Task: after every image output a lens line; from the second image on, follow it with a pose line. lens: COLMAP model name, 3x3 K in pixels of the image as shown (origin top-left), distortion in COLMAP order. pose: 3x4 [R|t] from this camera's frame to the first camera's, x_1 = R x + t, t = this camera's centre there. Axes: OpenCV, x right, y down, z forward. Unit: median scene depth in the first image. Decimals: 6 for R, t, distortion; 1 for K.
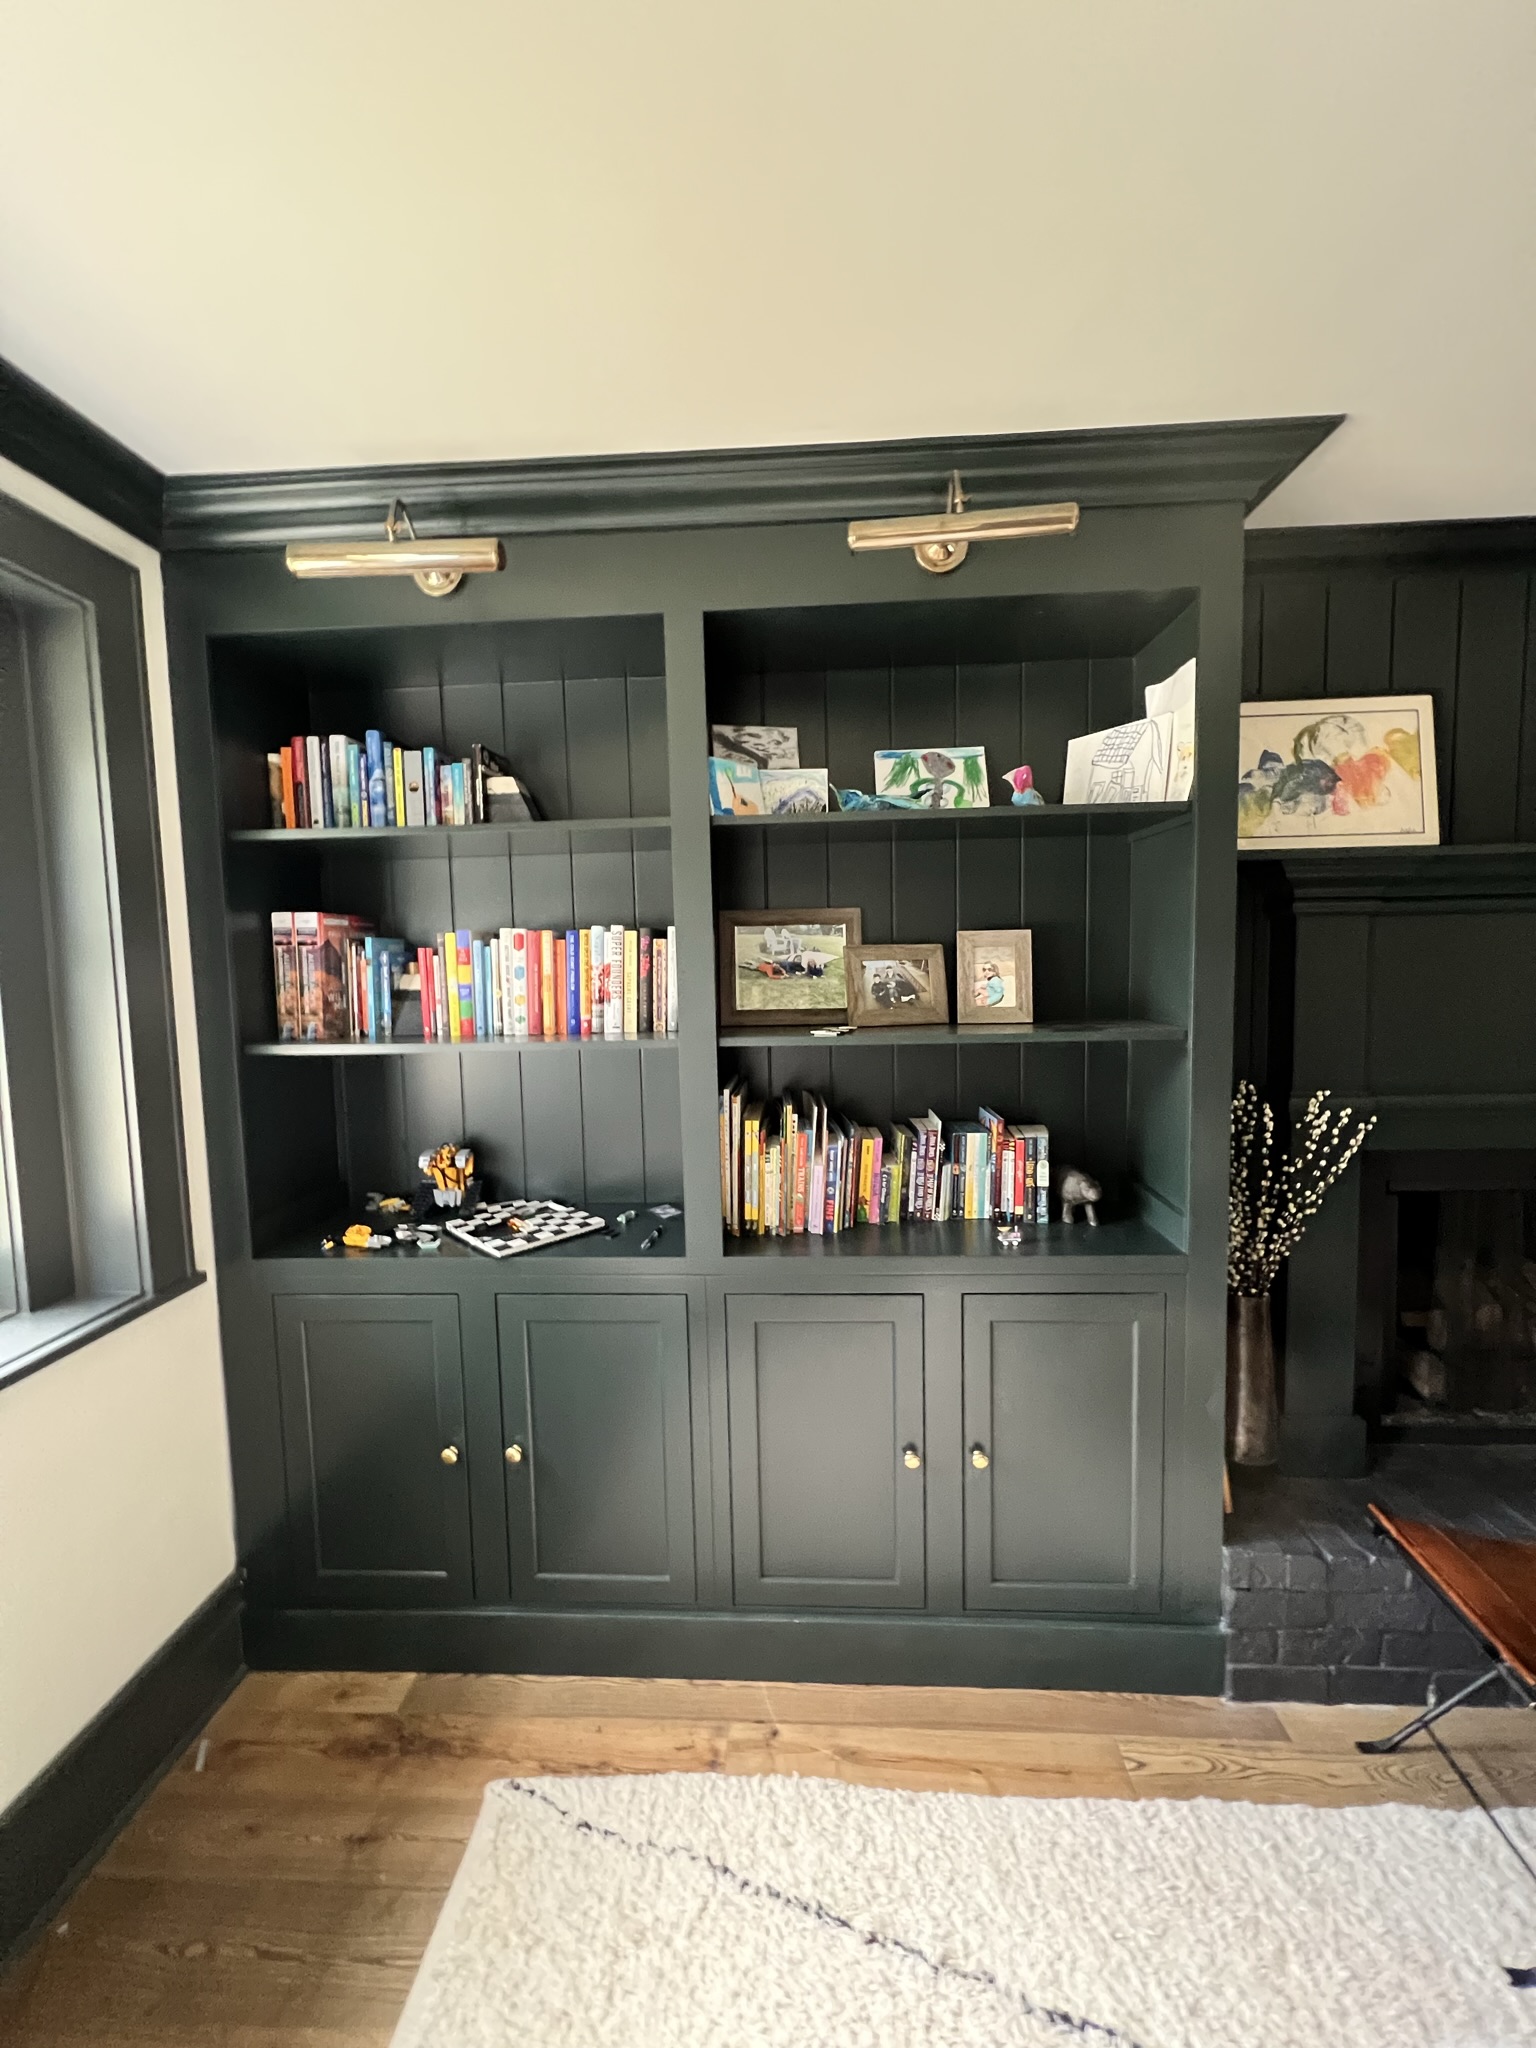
lens RADIAL K [[821.4, 0, 768.0], [0, 821.4, 1024.0], [0, 0, 1]] dist [-0.002529, -0.000696]
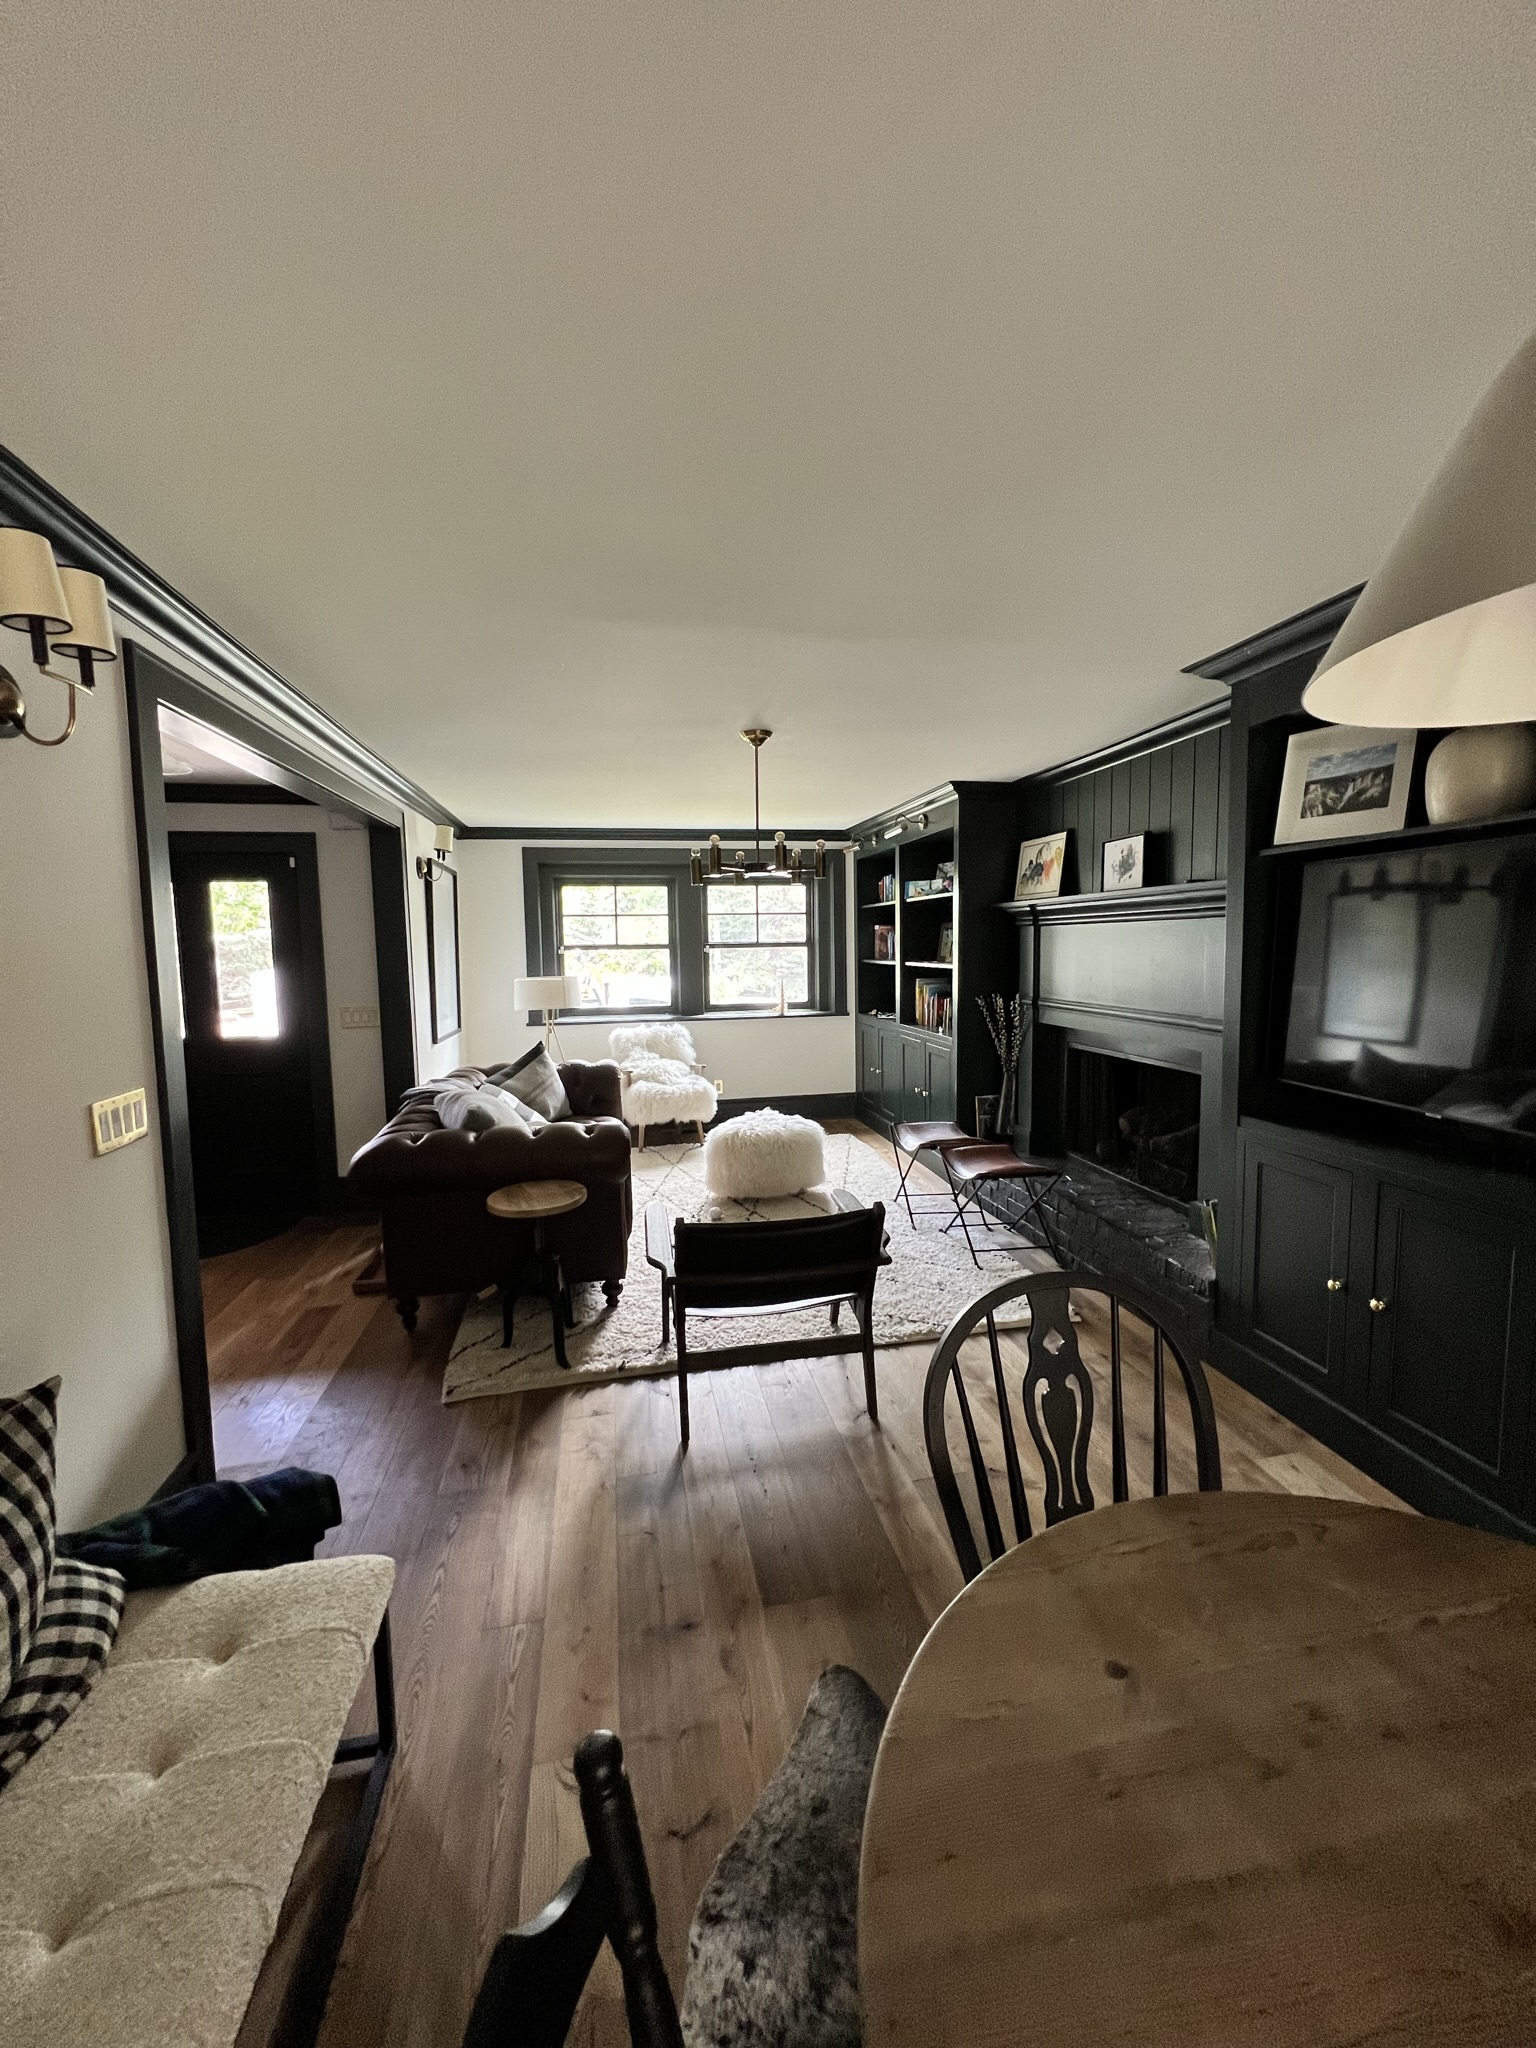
lens RADIAL K [[821.4, 0, 768.0], [0, 821.4, 1024.0], [0, 0, 1]] dist [-0.002529, -0.000696]
pose [[0.239633, 0.115792, -0.963934, 2.929237], [-0.068066, 0.992423, 0.102293, -0.034230], [0.968475, 0.041099, 0.245698, -0.392168]]
